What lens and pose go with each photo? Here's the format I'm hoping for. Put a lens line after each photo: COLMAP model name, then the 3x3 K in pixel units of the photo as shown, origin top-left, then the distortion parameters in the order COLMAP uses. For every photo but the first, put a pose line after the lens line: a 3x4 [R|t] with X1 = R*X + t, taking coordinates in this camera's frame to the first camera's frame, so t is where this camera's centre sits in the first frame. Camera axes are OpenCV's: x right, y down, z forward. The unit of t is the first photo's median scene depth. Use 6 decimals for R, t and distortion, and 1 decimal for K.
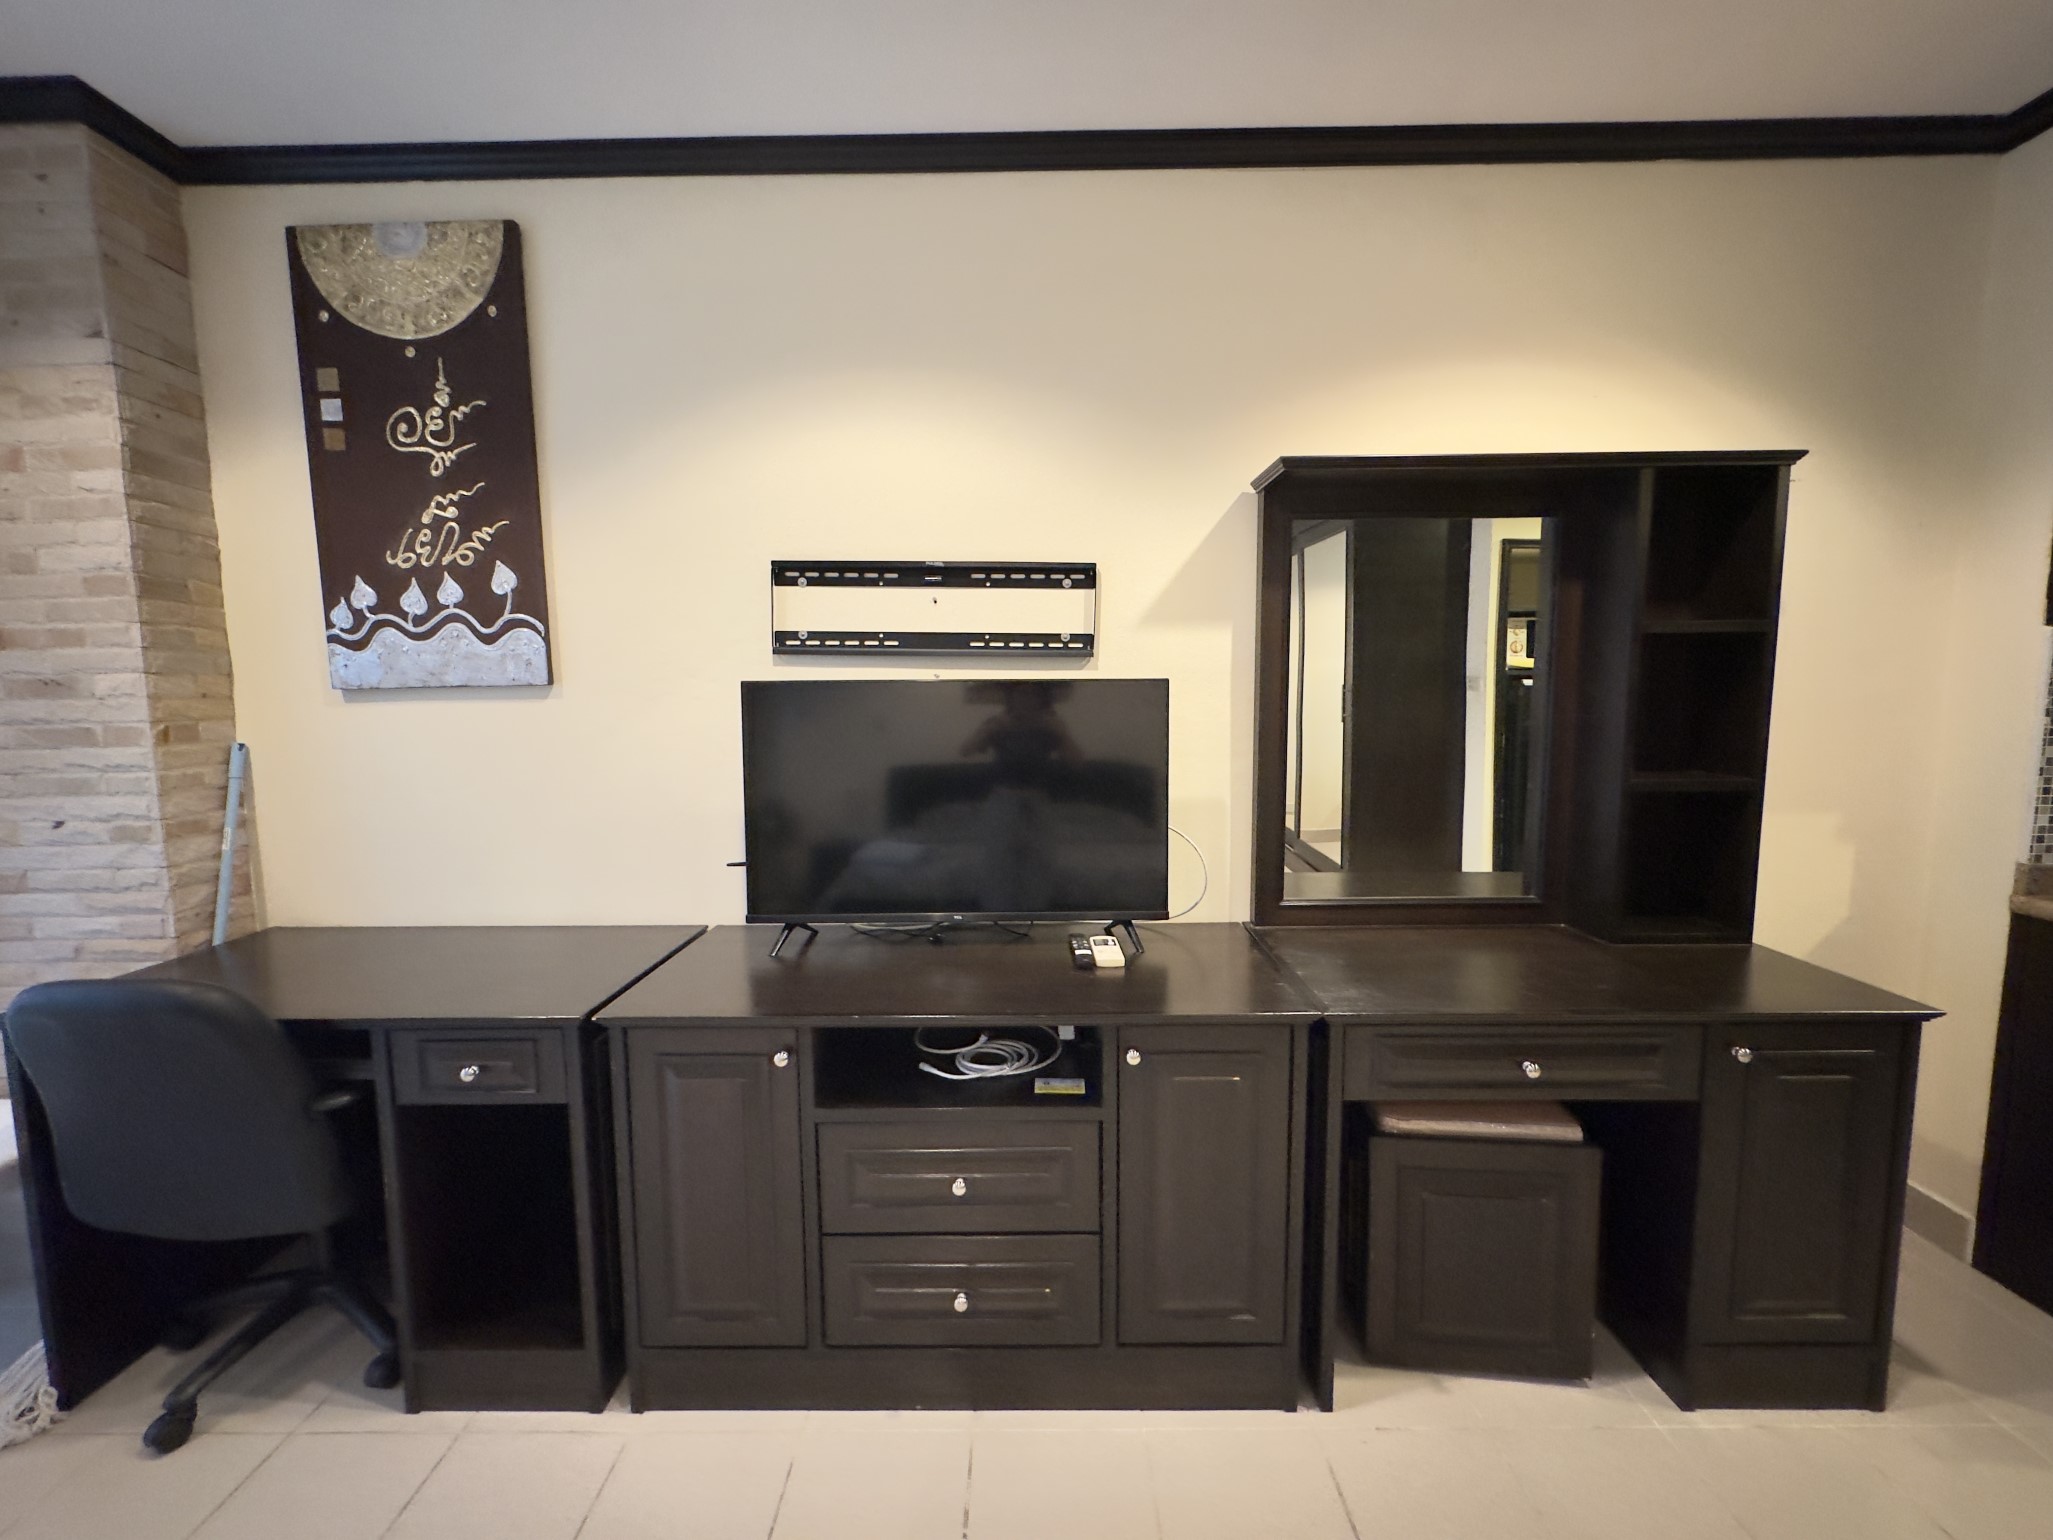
lens RADIAL K [[816.1, 0, 1026.5], [0, 816.1, 770.0], [0, 0, 1]] dist [-0.001369, -0.000126]
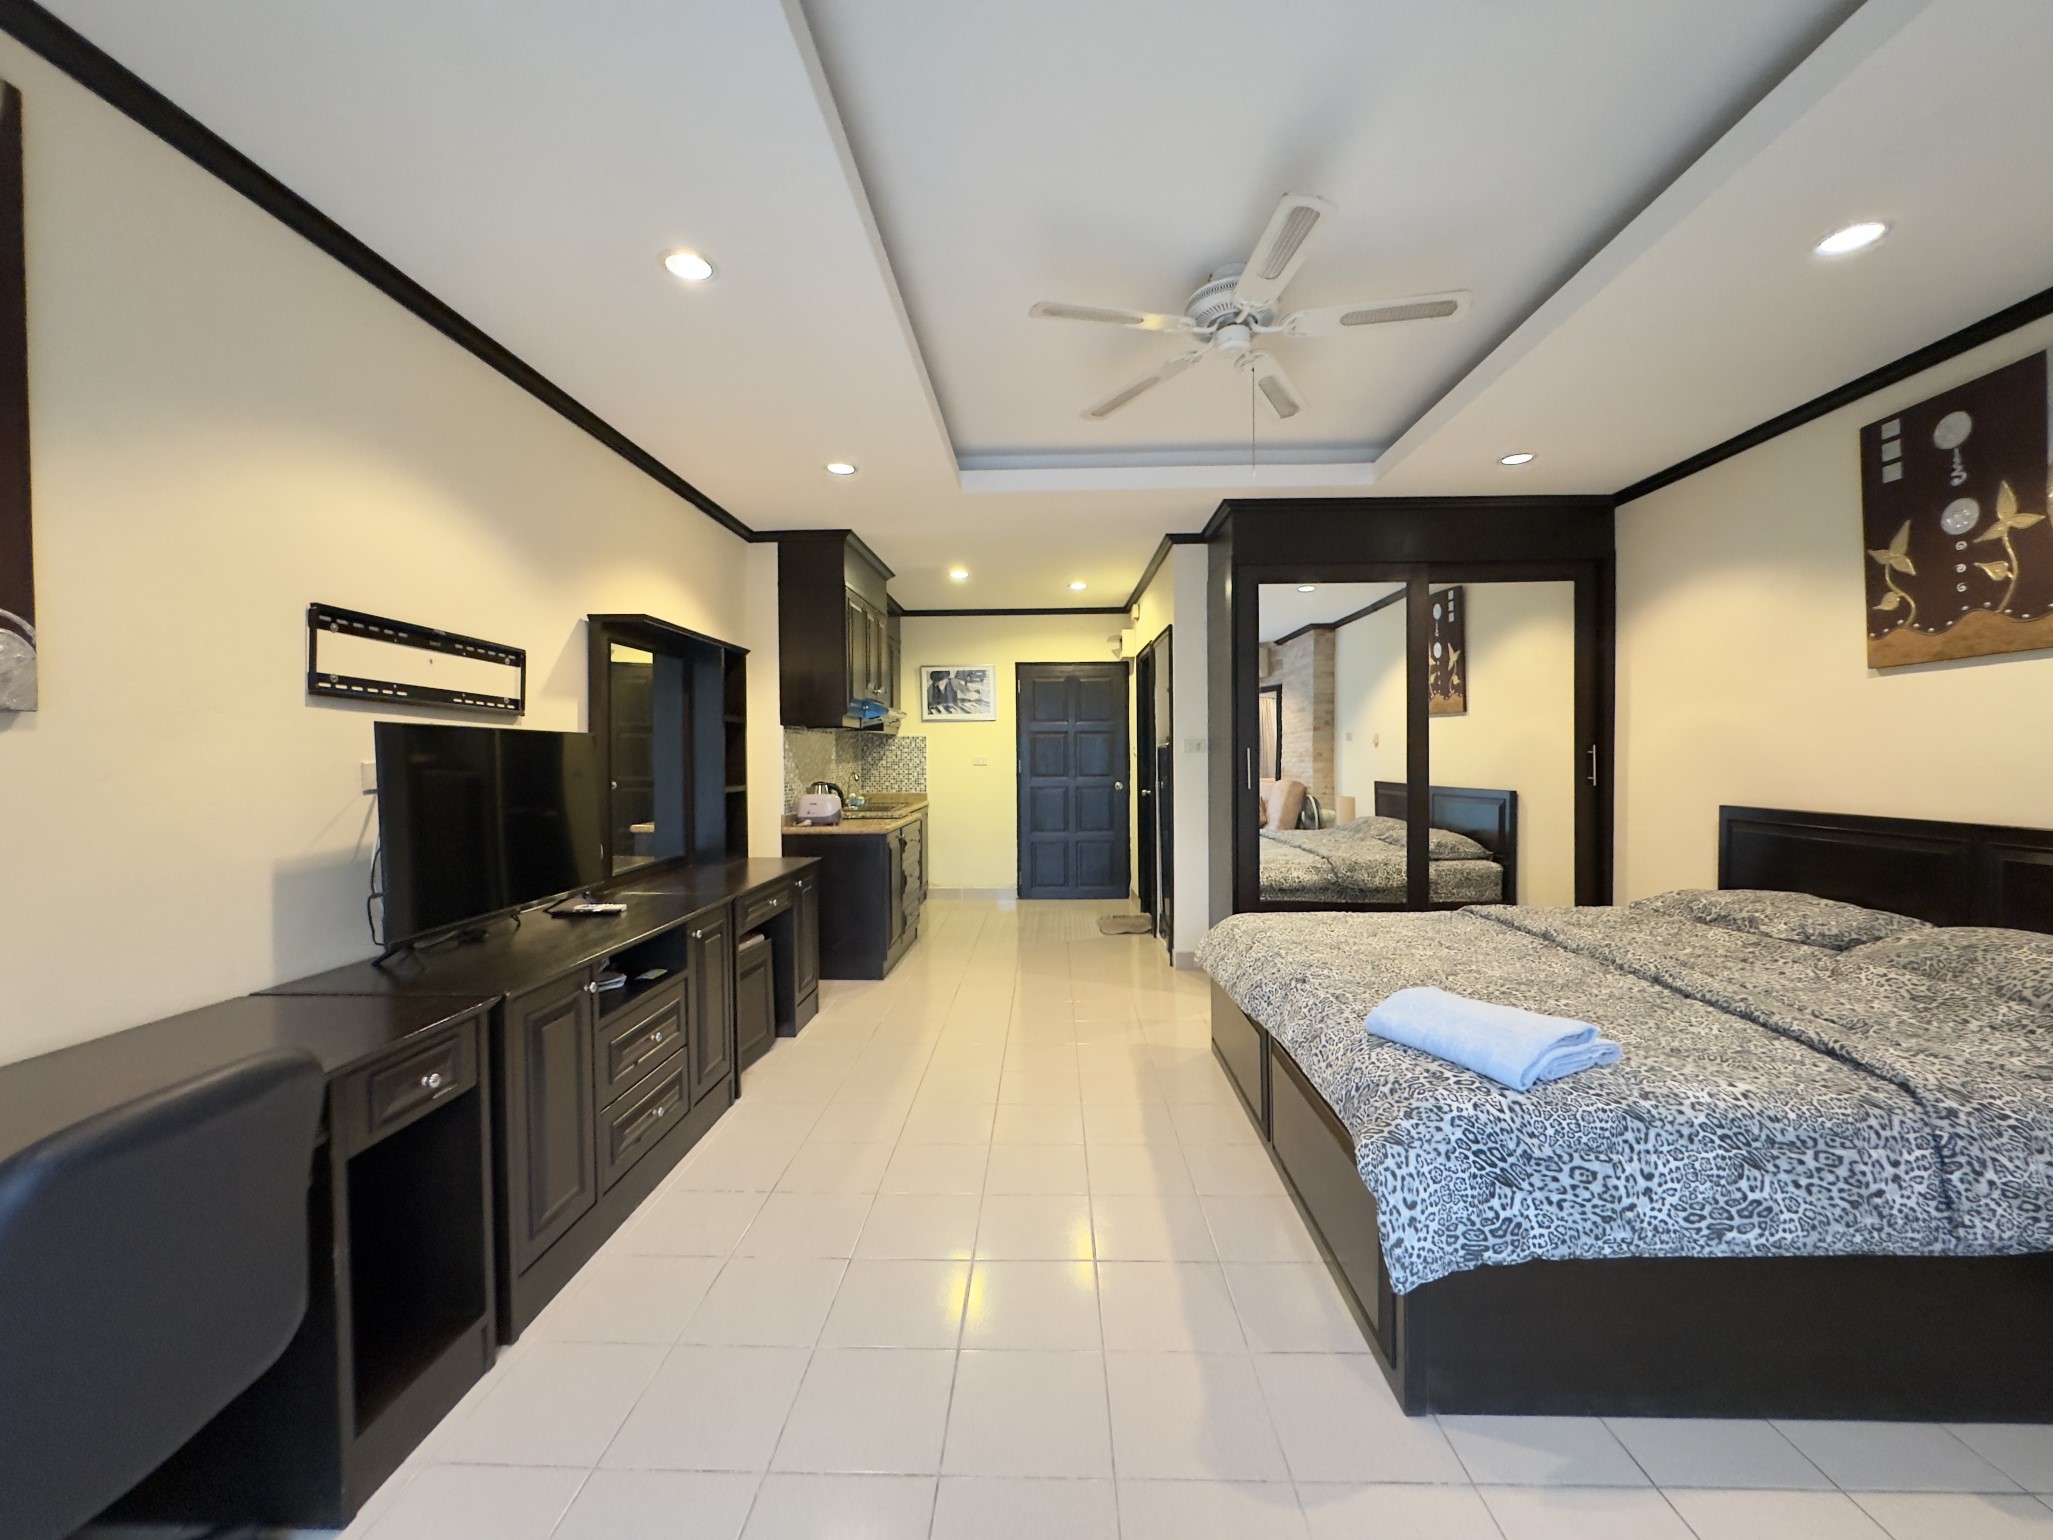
lens RADIAL K [[816.1, 0, 1026.5], [0, 816.1, 770.0], [0, 0, 1]] dist [-0.001369, -0.000126]
pose [[0.022950, -0.008563, 0.999700, -1.288916], [0.129259, 0.991595, 0.005526, 0.055624], [-0.991345, 0.129093, 0.023864, 0.130927]]
